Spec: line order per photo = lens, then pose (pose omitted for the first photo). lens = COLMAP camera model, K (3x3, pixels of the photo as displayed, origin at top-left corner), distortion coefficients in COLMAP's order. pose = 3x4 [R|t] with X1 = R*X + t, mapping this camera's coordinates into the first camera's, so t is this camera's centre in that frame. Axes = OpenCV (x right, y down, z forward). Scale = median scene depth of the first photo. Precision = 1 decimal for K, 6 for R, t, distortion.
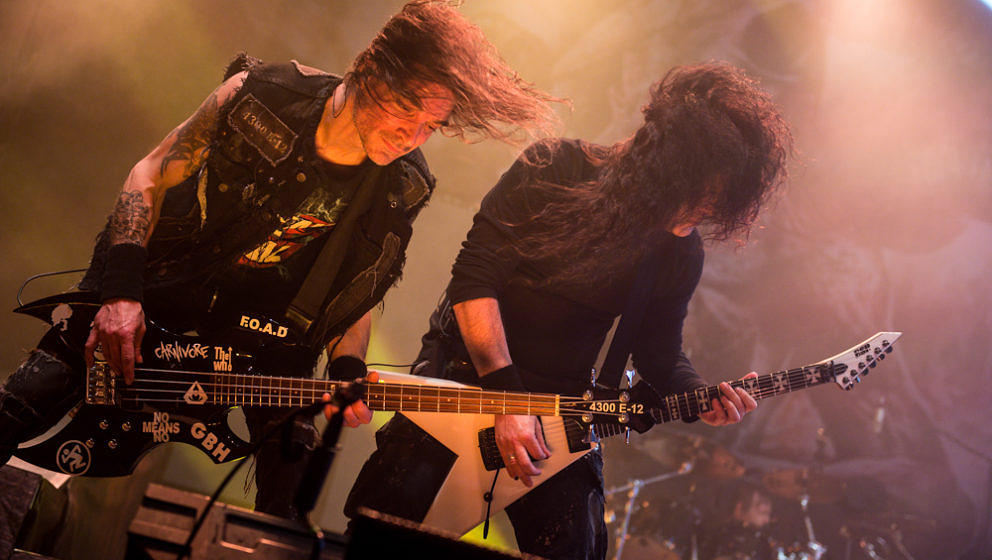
lens RADIAL K [[1649.5, 0, 496.2], [0, 1649.5, 280.9], [0, 0, 1]] dist [0.009418, 0.000000]
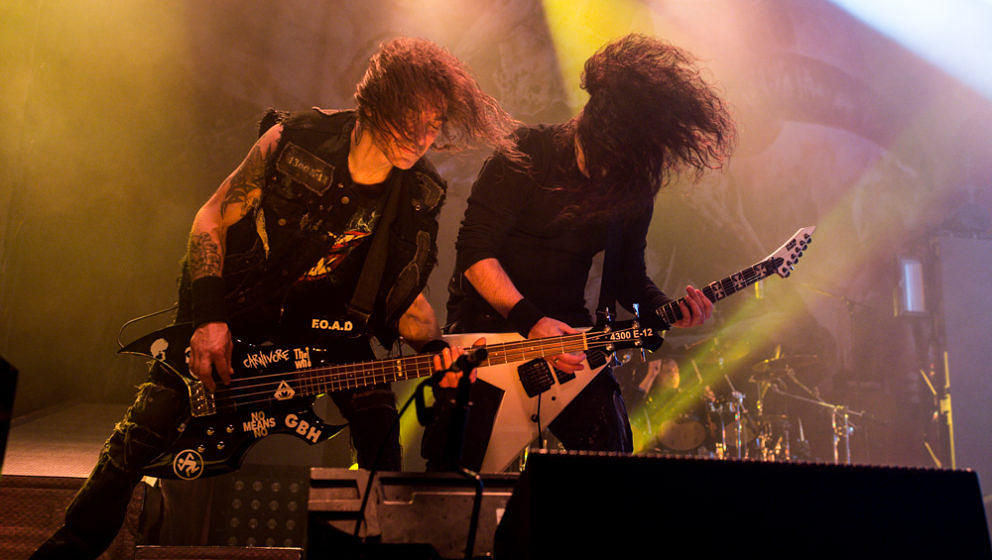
lens RADIAL K [[1055.9, 0, 495.9], [0, 1055.9, 277.7], [0, 0, 1]] dist [-0.003470, 0.000000]
pose [[0.980224, -0.194018, -0.038956, 0.014257], [0.194230, 0.980954, 0.001709, 0.016020], [0.037883, -0.009241, 0.999239, 0.235551]]
